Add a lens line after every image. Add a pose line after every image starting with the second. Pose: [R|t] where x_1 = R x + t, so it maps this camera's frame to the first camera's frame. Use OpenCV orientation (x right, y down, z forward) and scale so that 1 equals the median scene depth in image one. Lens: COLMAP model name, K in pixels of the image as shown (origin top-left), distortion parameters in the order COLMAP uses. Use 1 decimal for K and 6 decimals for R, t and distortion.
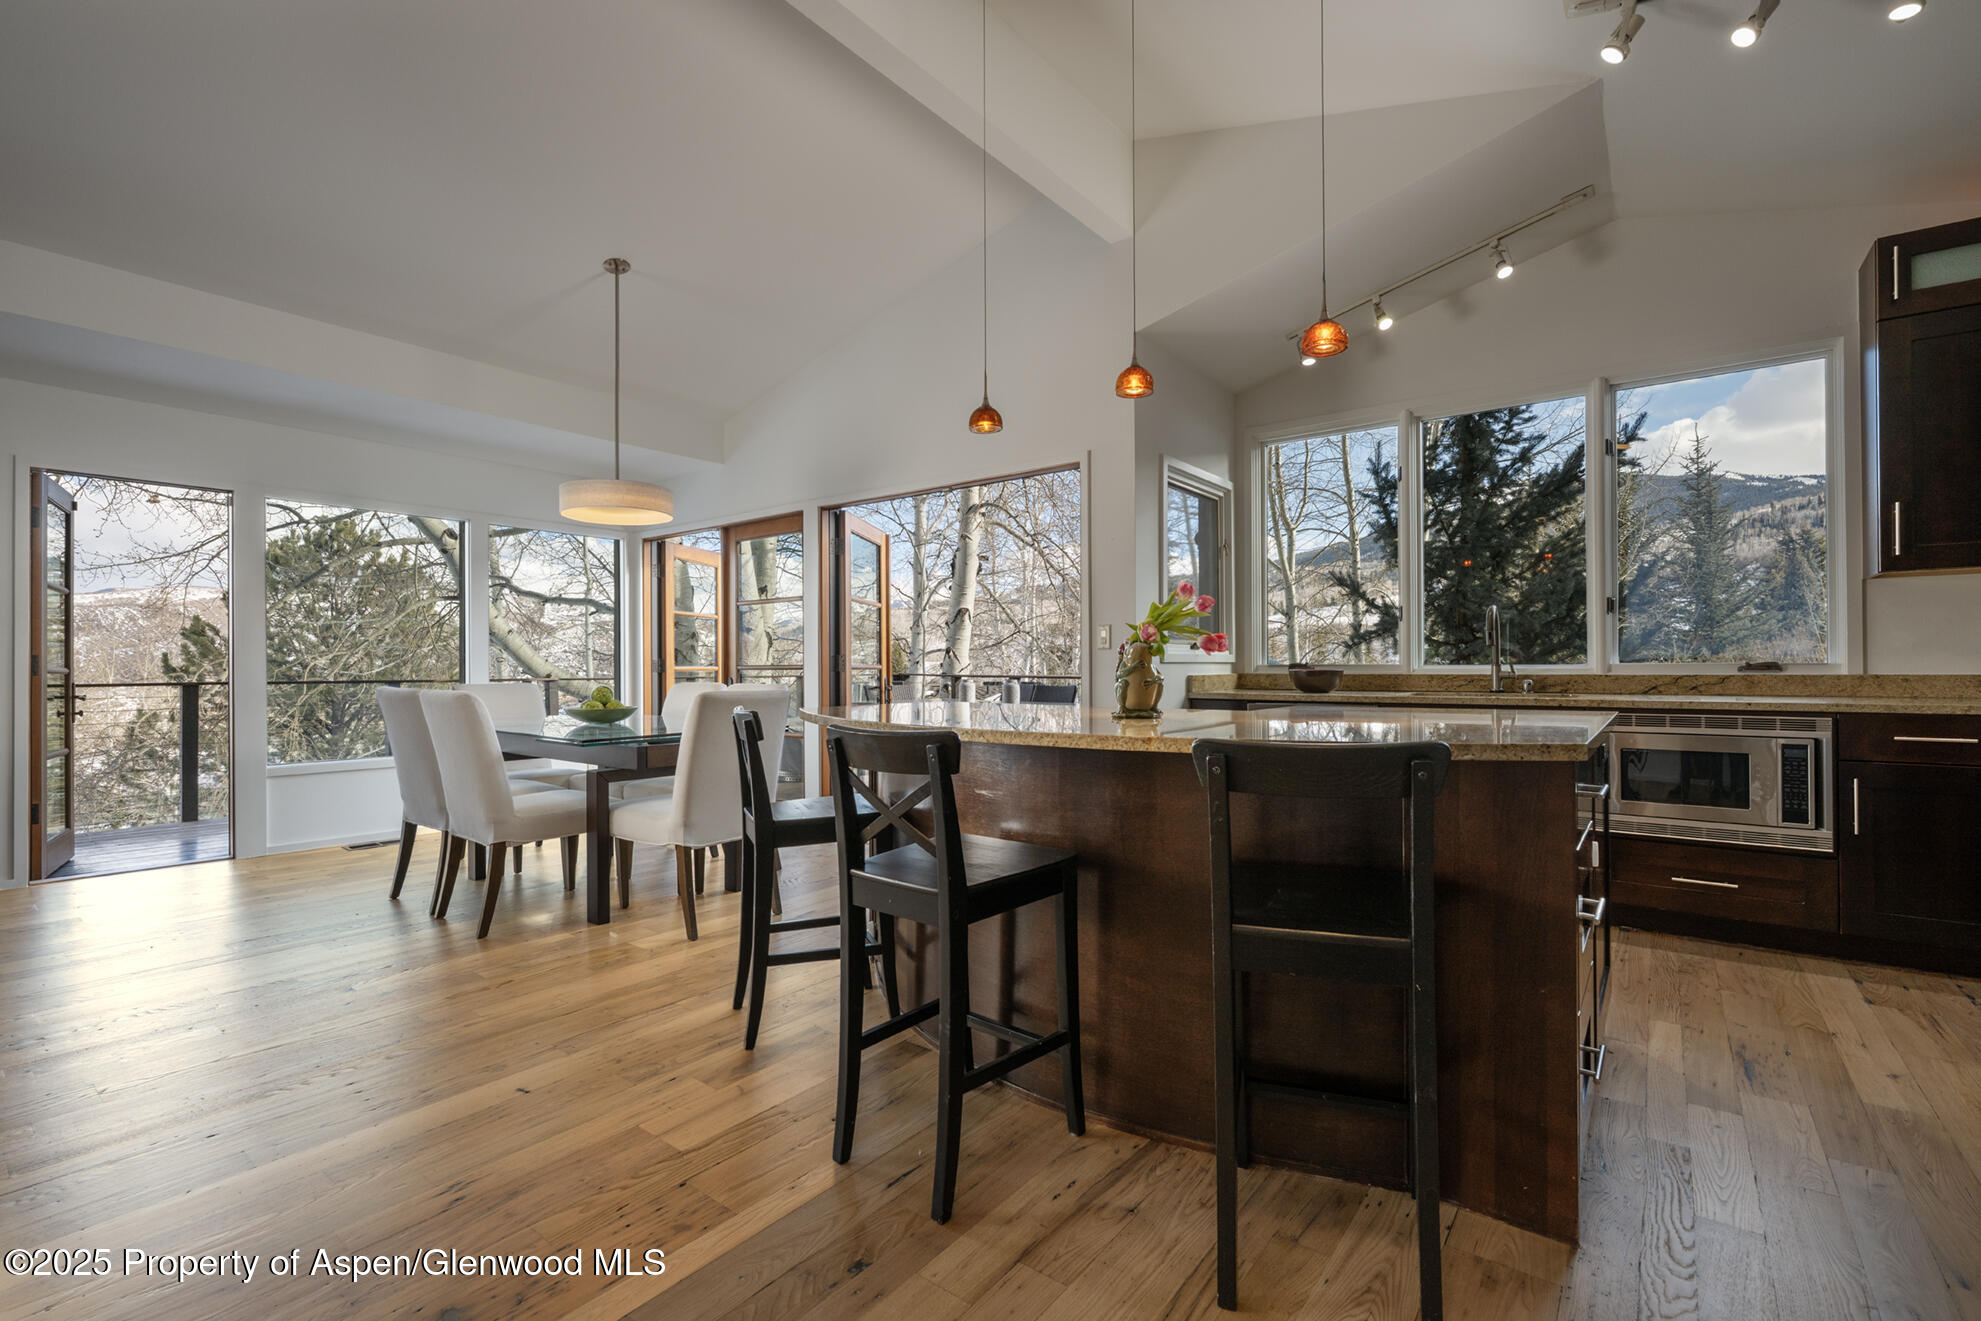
lens RADIAL K [[874.6, 0, 989.8], [0, 874.6, 657.9], [0, 0, 1]] dist [0.002950, 0.000346]
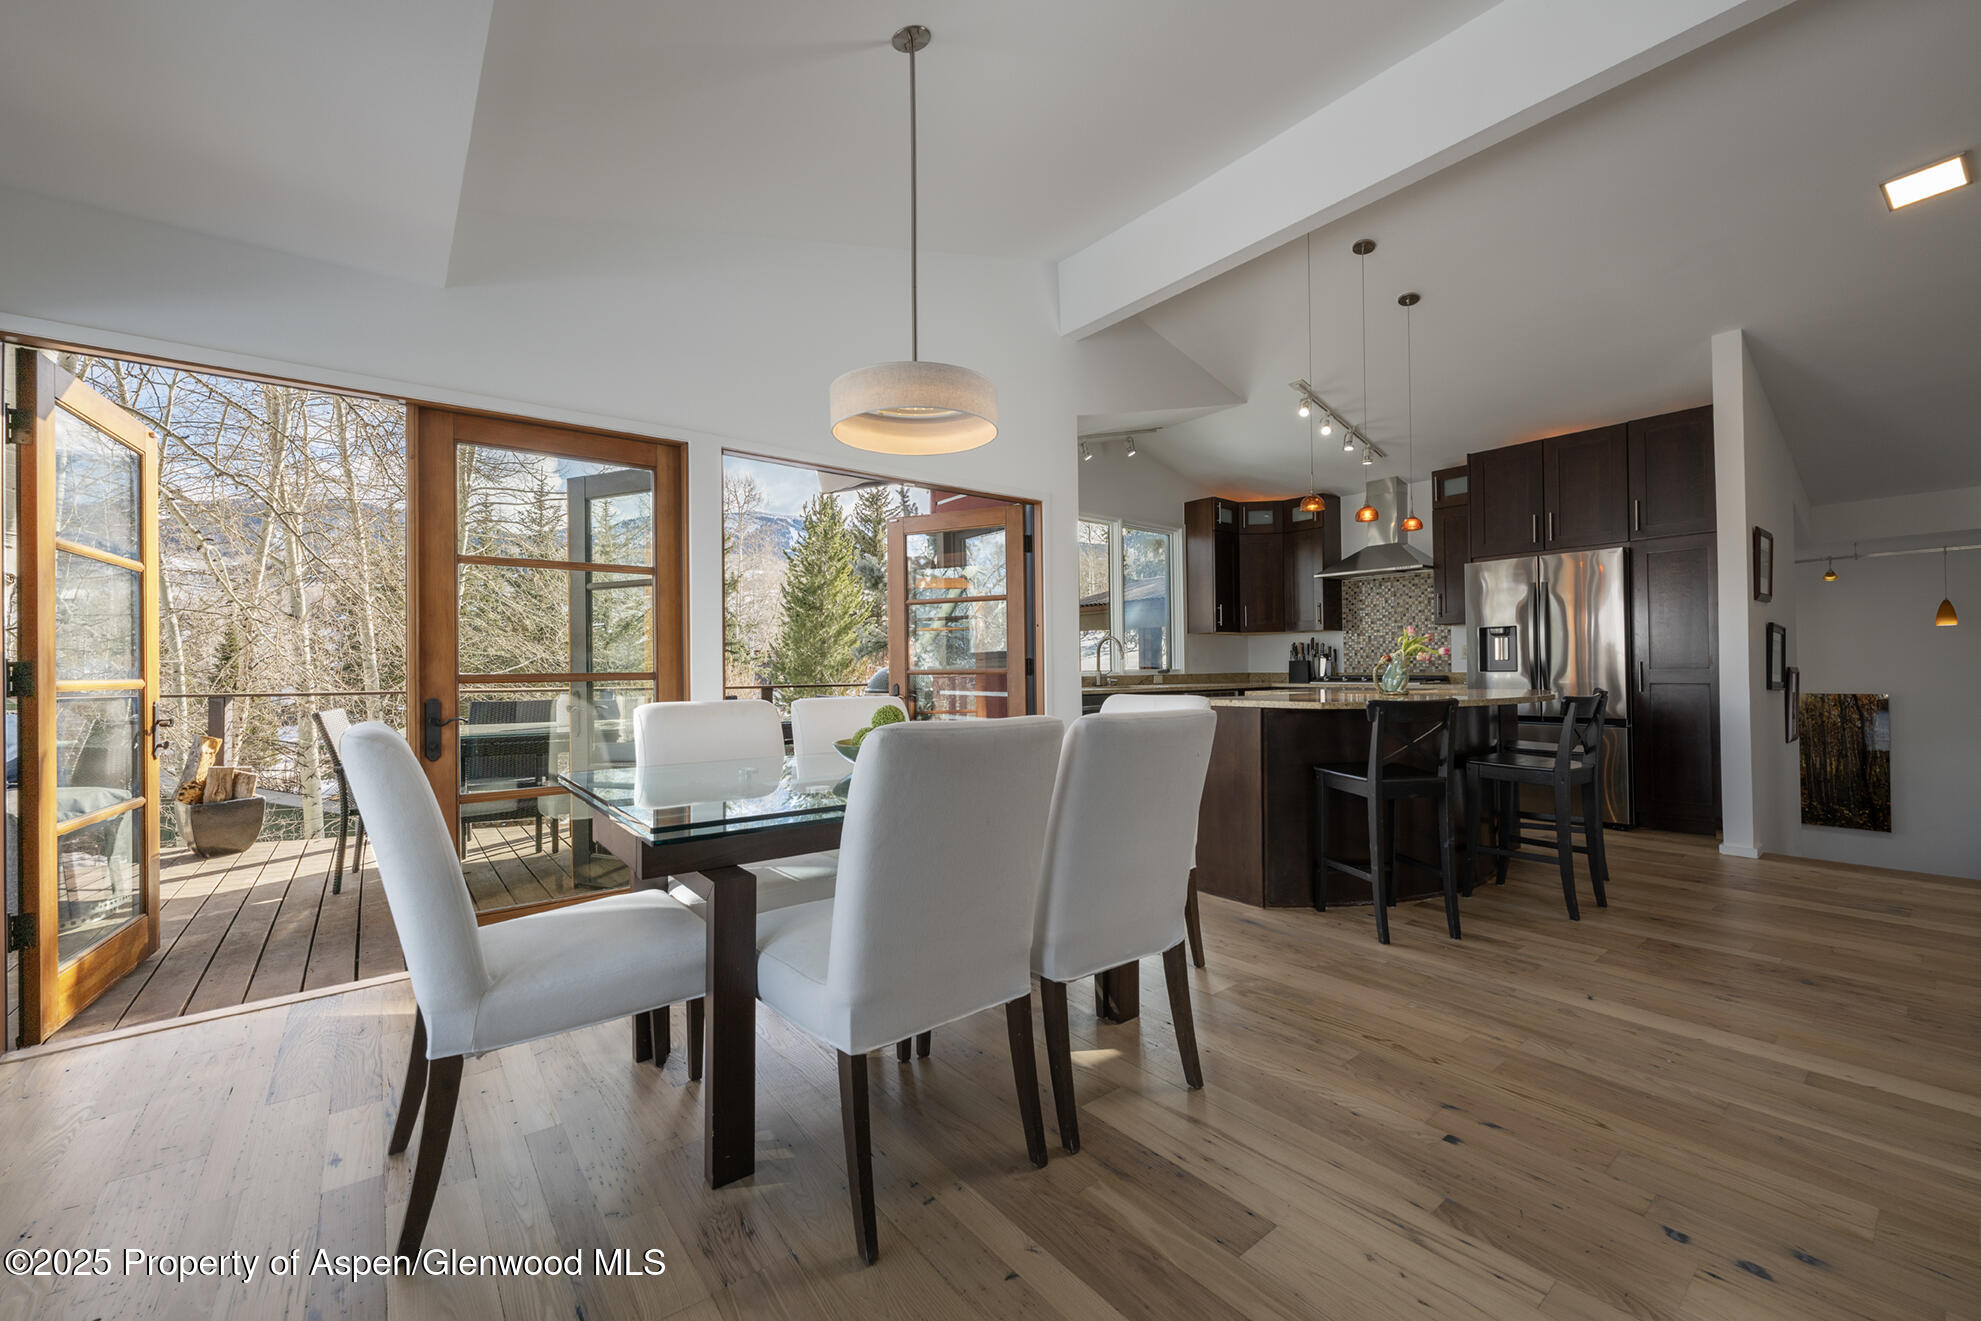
lens RADIAL K [[782.3, 0, 983.9], [0, 782.3, 663.7], [0, 0, 1]] dist [-0.001106, -0.000013]
pose [[0.239139, 0.008412, 0.970949, -0.480818], [-0.002345, 0.999965, -0.008086, 0.004131], [-0.970982, -0.000343, 0.239151, 0.410537]]
